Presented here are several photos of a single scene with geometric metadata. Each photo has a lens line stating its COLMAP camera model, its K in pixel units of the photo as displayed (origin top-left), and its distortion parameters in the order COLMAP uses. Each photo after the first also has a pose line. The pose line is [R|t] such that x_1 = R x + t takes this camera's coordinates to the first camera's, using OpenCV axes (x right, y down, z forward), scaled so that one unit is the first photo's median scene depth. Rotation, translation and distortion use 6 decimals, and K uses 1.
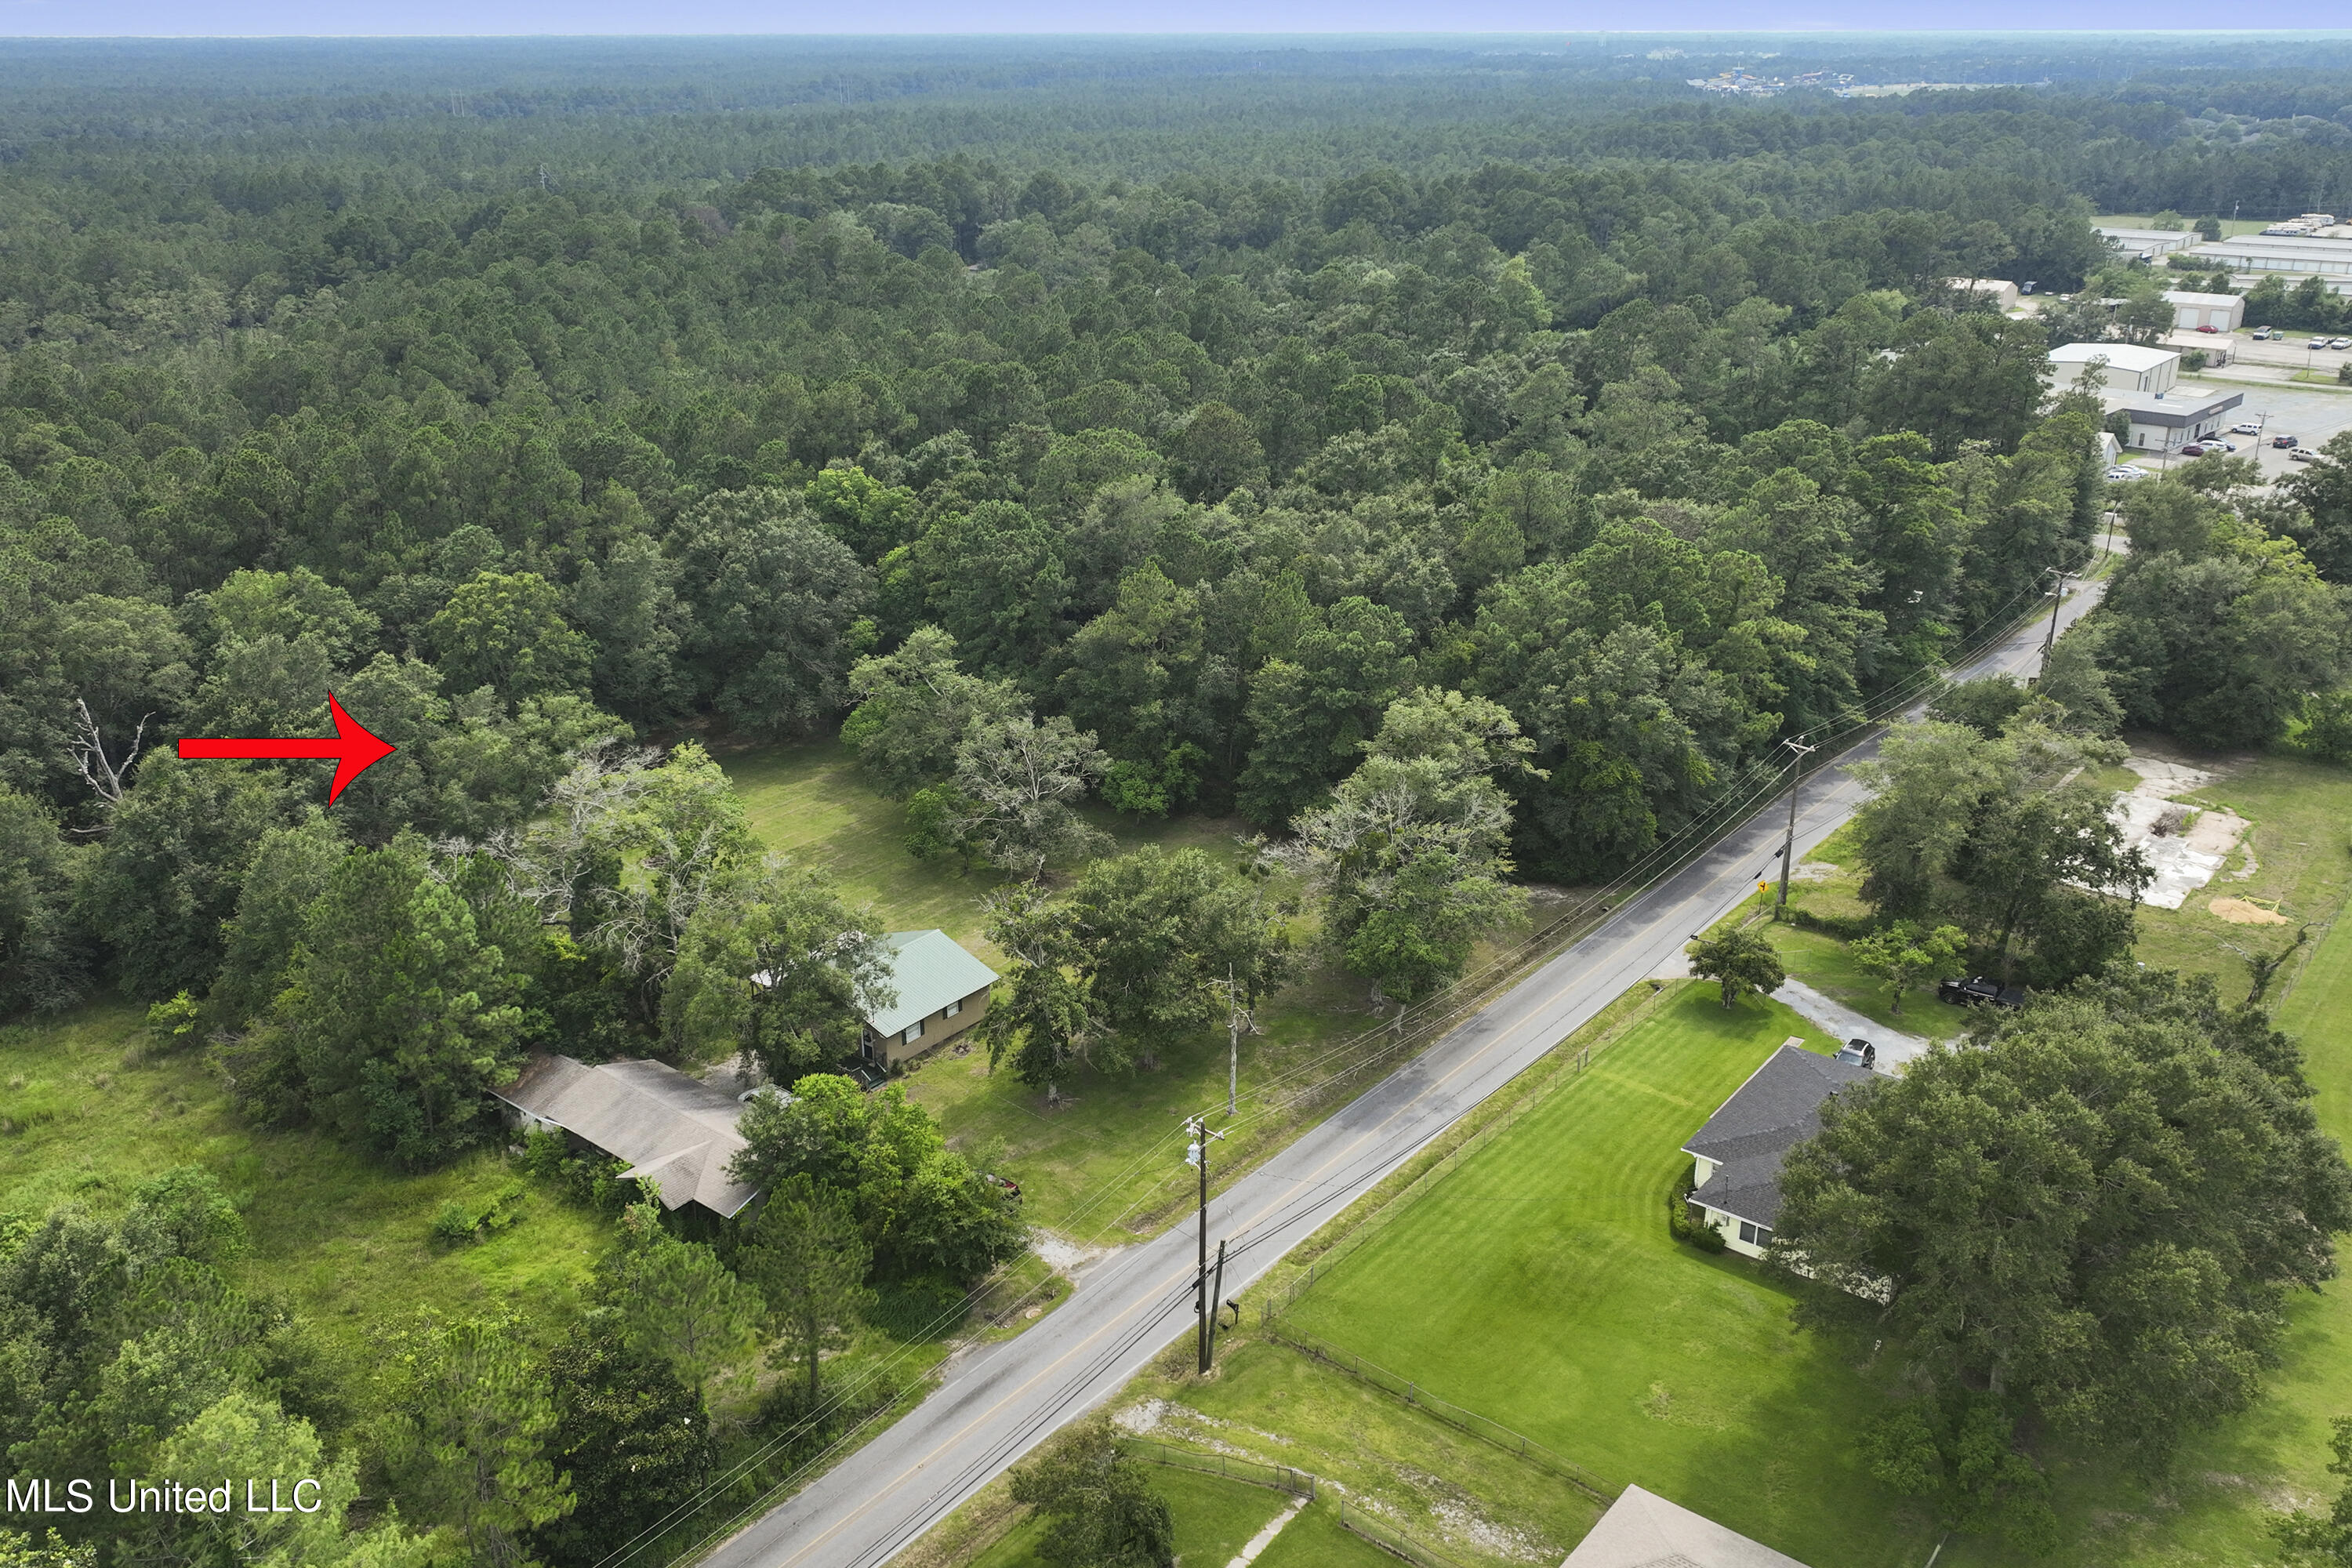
lens RADIAL K [[1935.9, 0, 1176.0], [0, 1935.9, 784.0], [0, 0, 1]] dist [-0.004061, 0.010655]
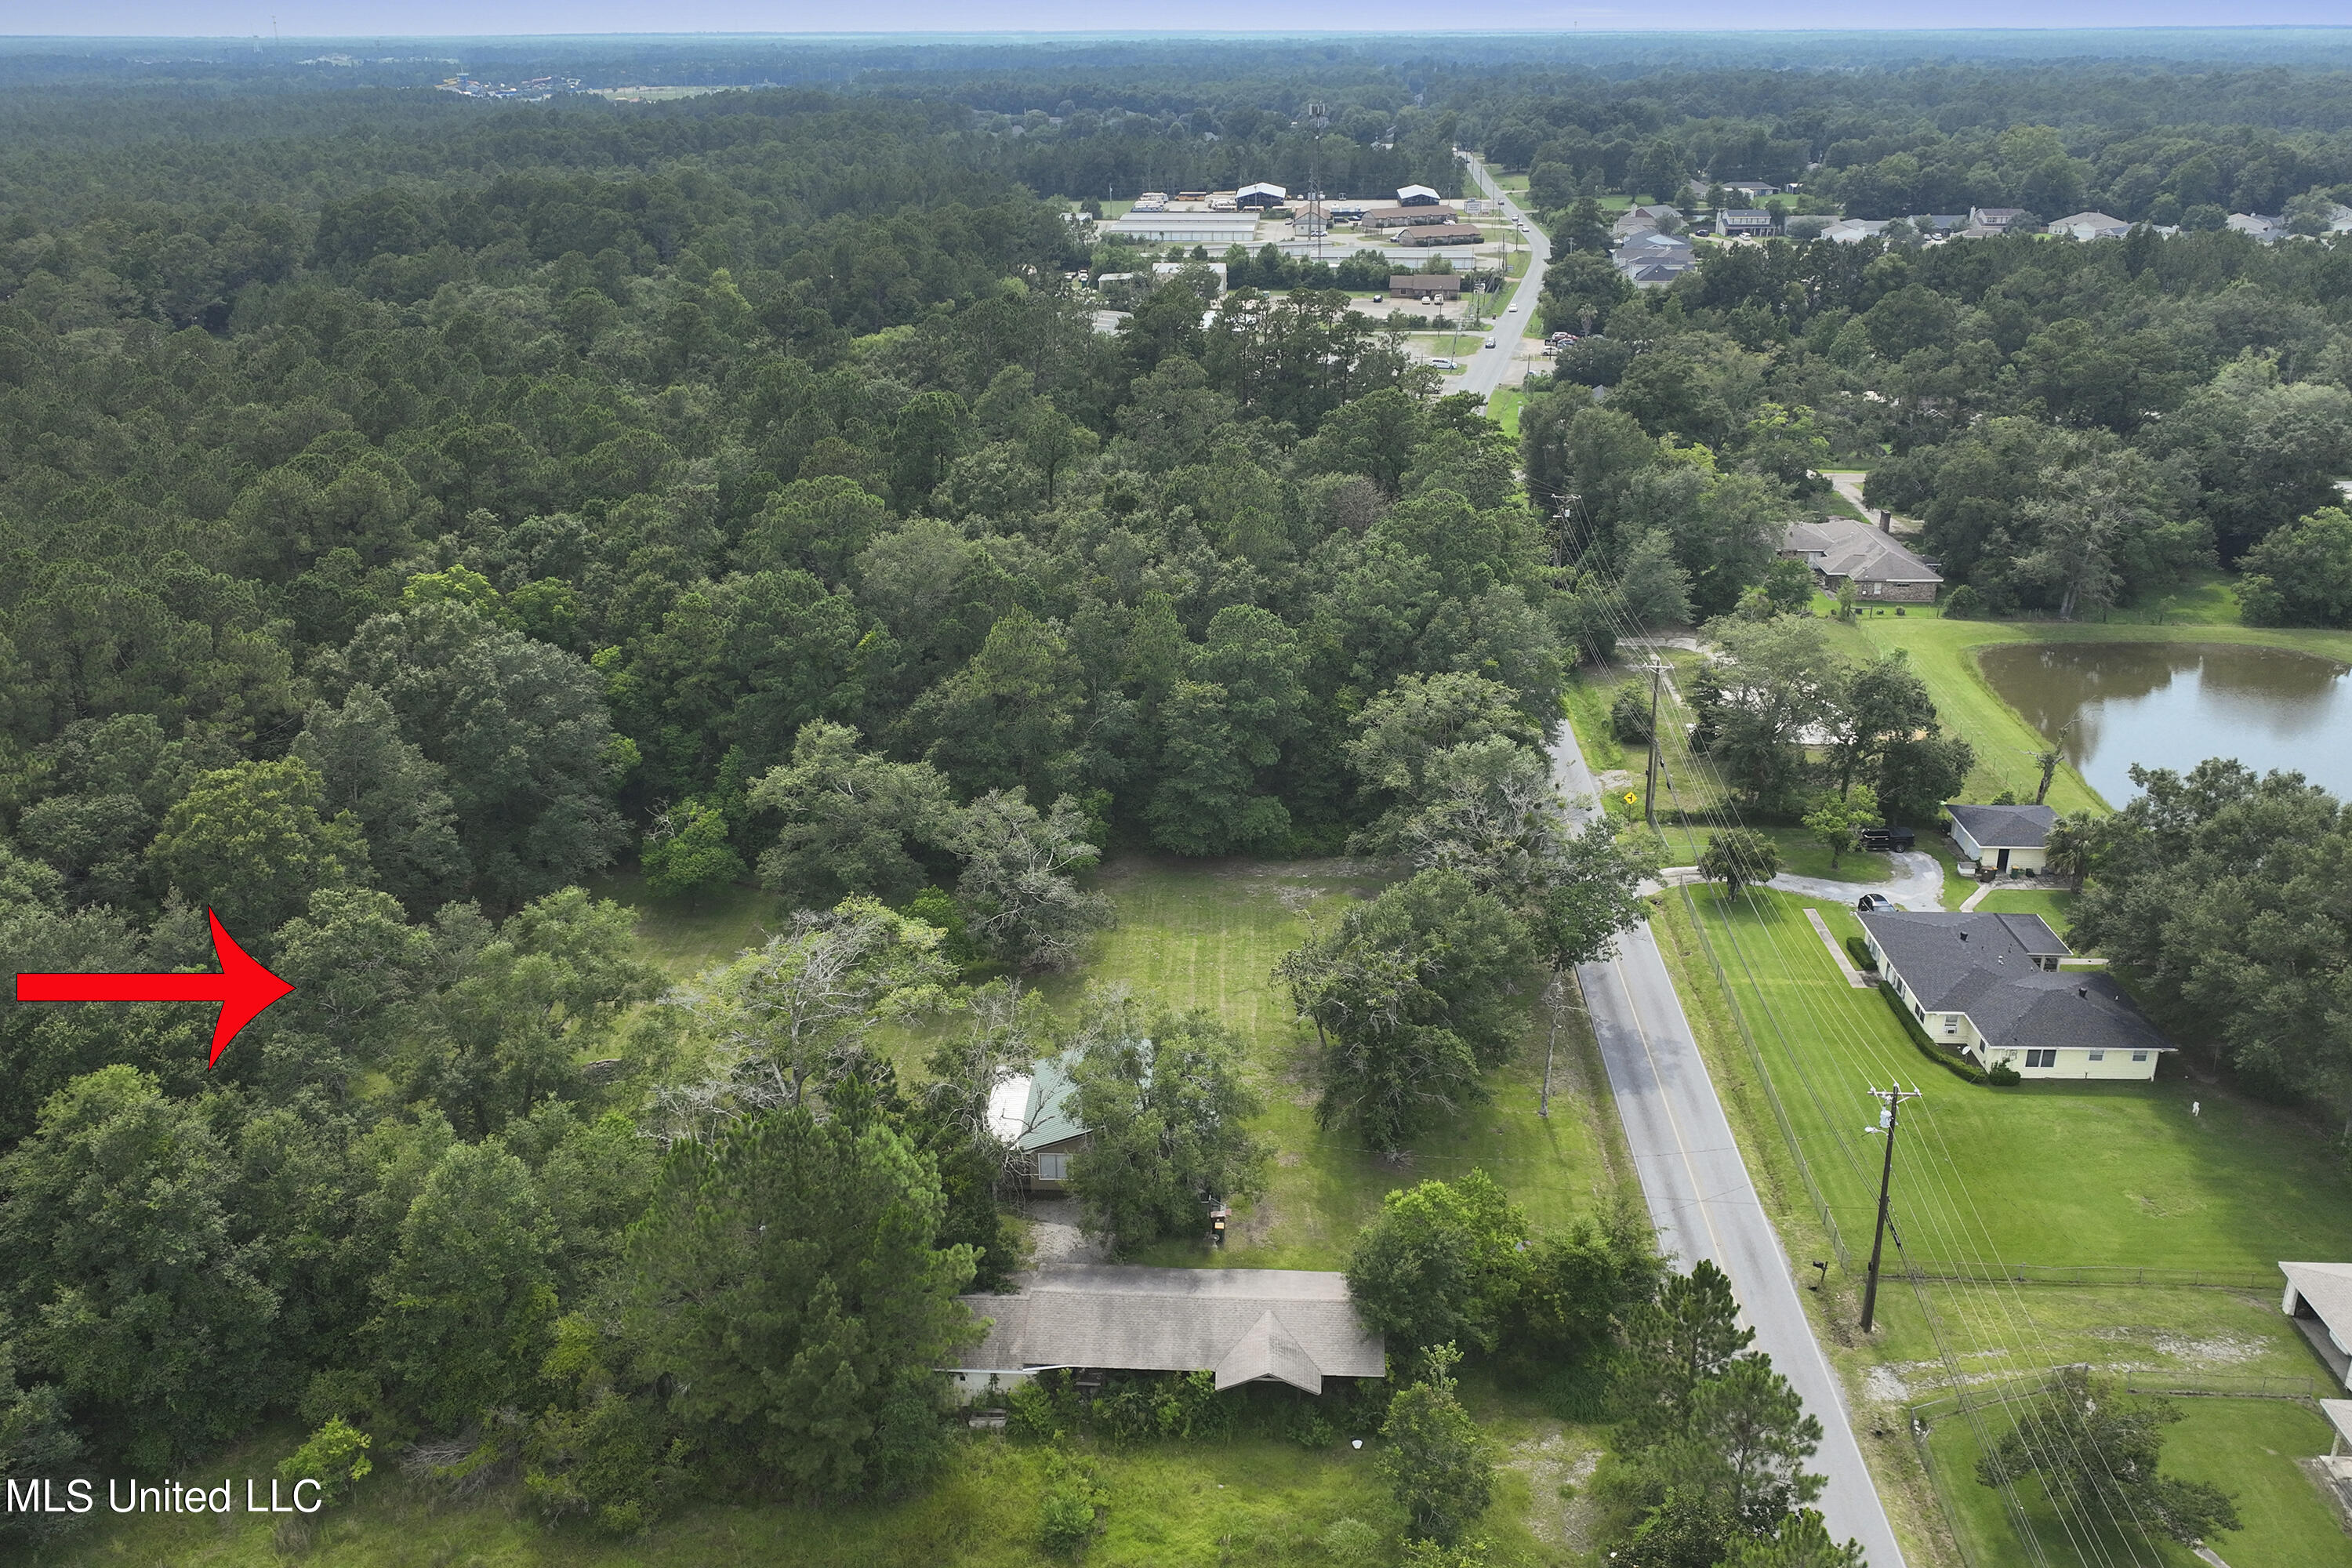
lens RADIAL K [[1935.9, 0, 1176.0], [0, 1935.9, 784.0], [0, 0, 1]] dist [-0.004061, 0.010655]
pose [[0.812648, -0.210893, 0.543256, -0.490047], [0.212313, 0.975295, 0.061016, -0.075164], [-0.542703, 0.065755, 0.837347, 0.200411]]
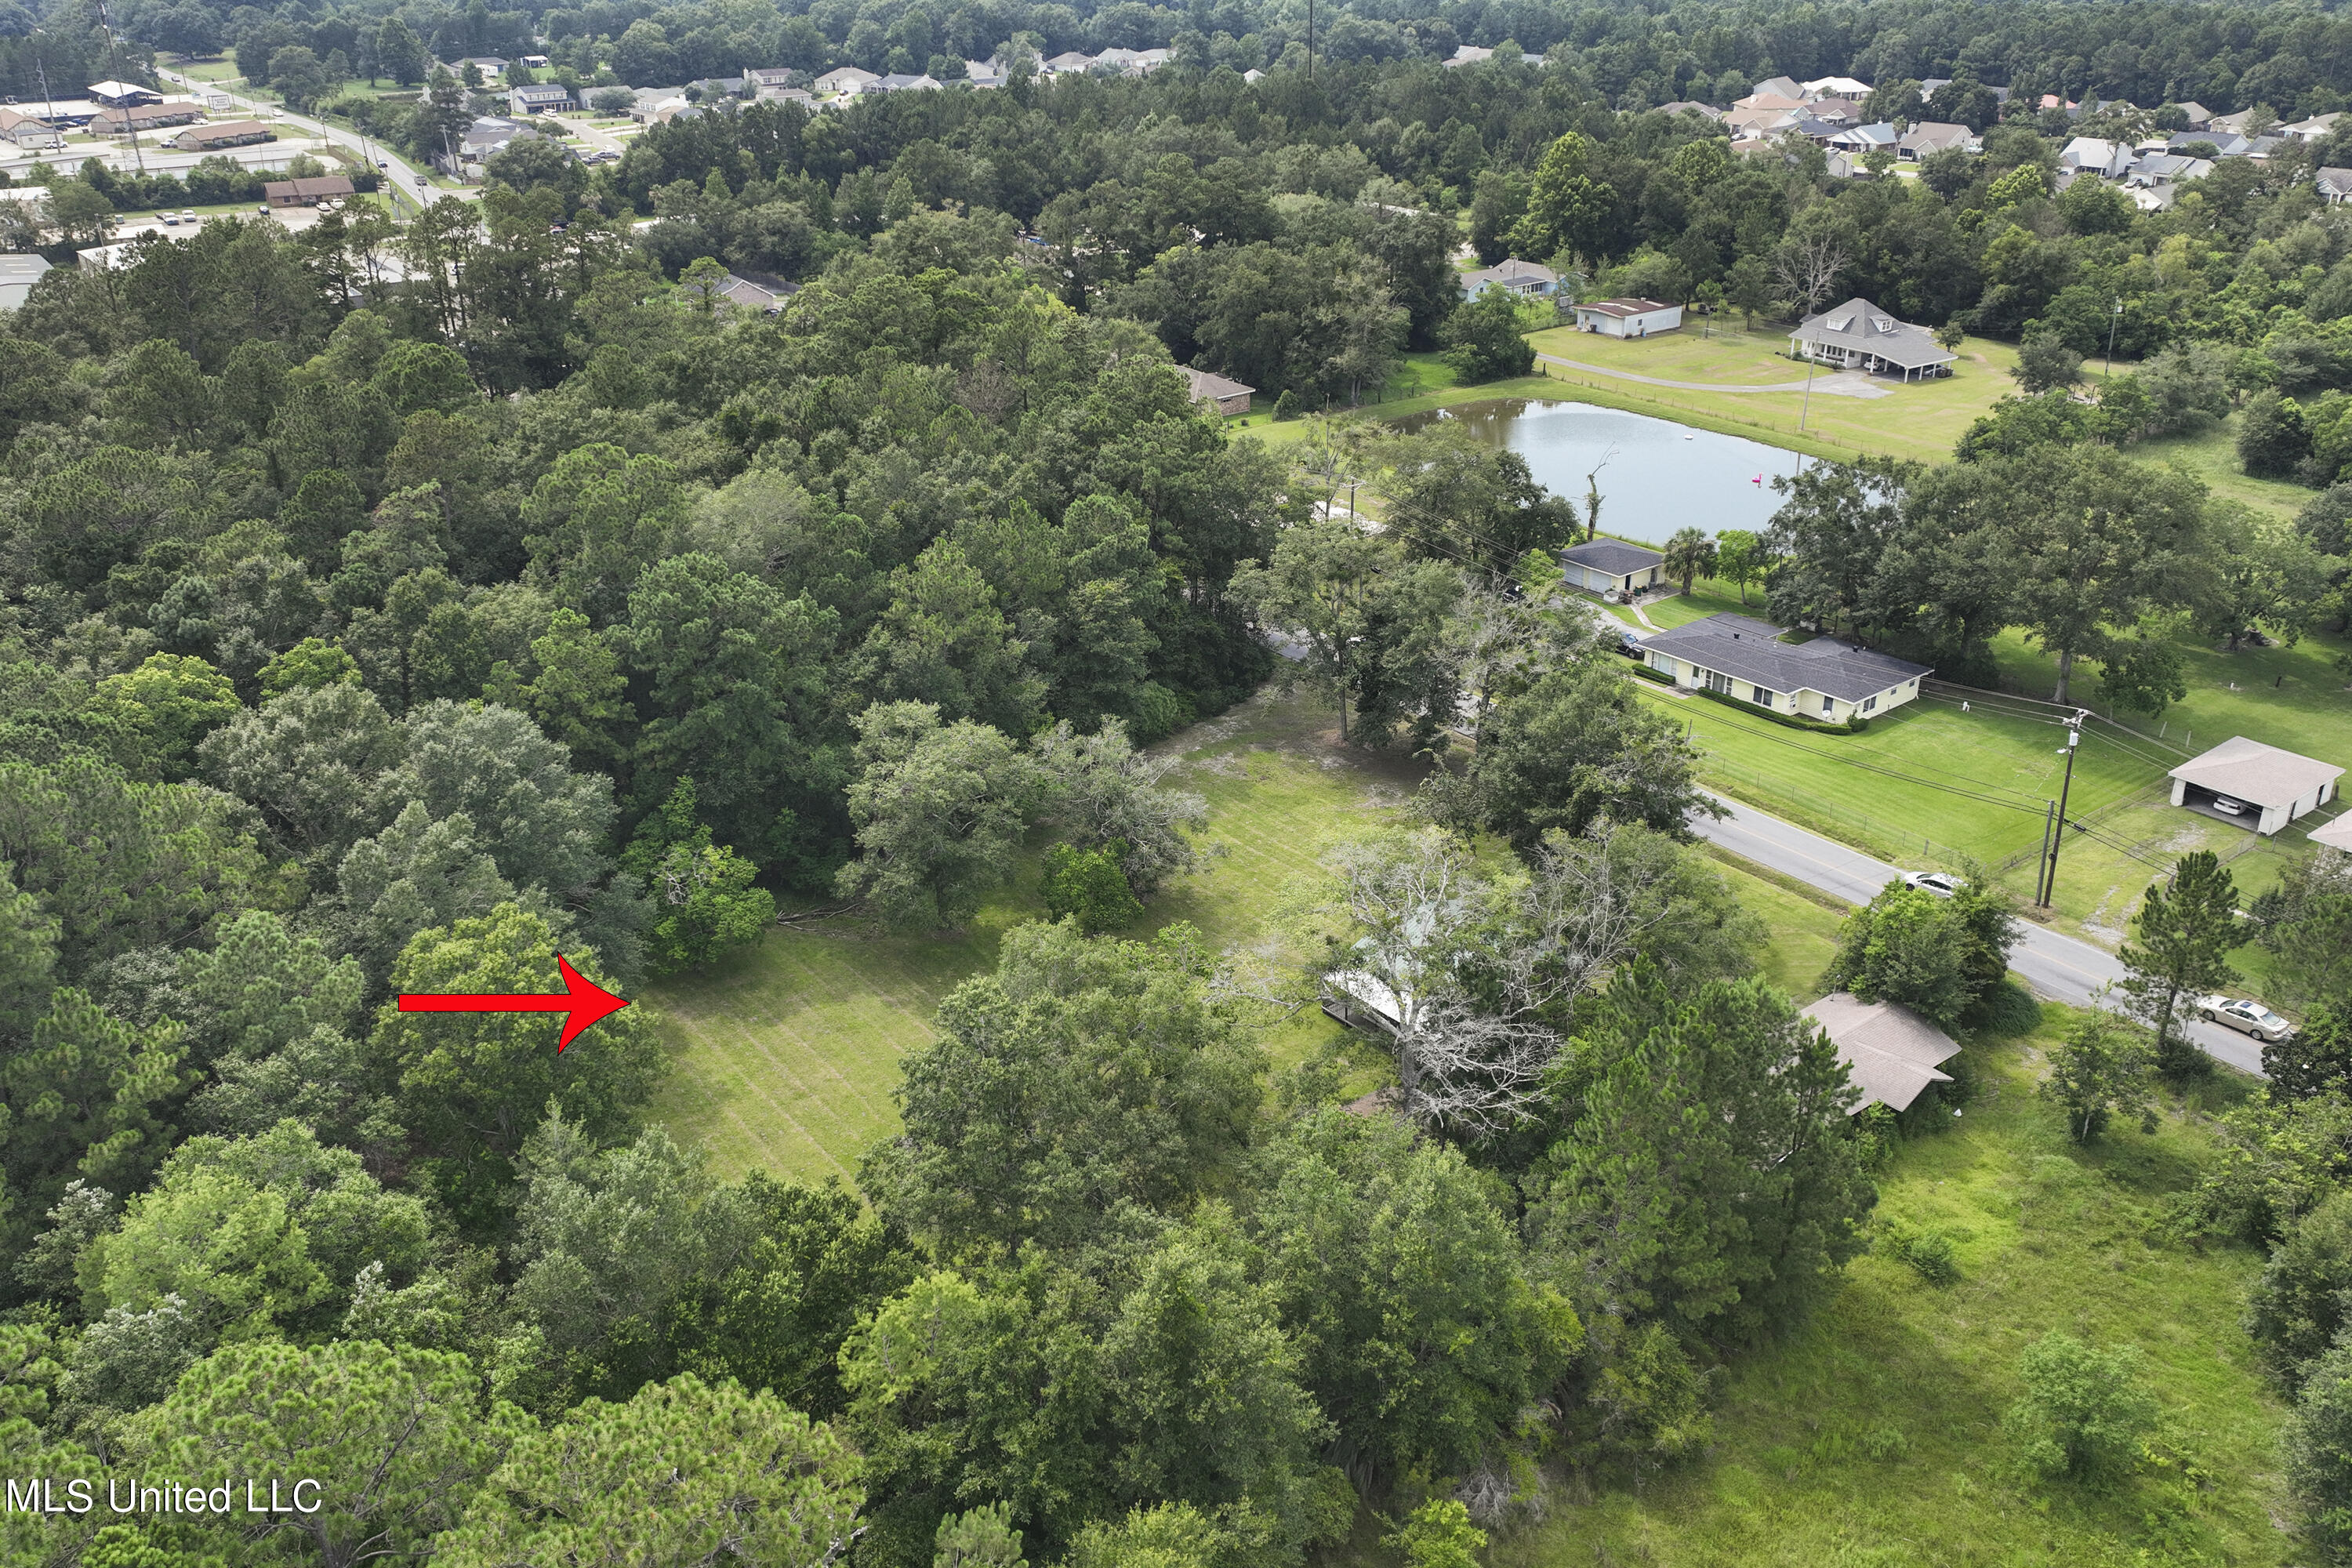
lens RADIAL K [[1935.9, 0, 1176.0], [0, 1935.9, 784.0], [0, 0, 1]] dist [-0.004061, 0.010655]
pose [[0.219445, -0.406339, 0.886980, -0.800964], [0.357602, 0.879368, 0.314378, -0.257744], [-0.907725, 0.248197, 0.338280, 0.680345]]
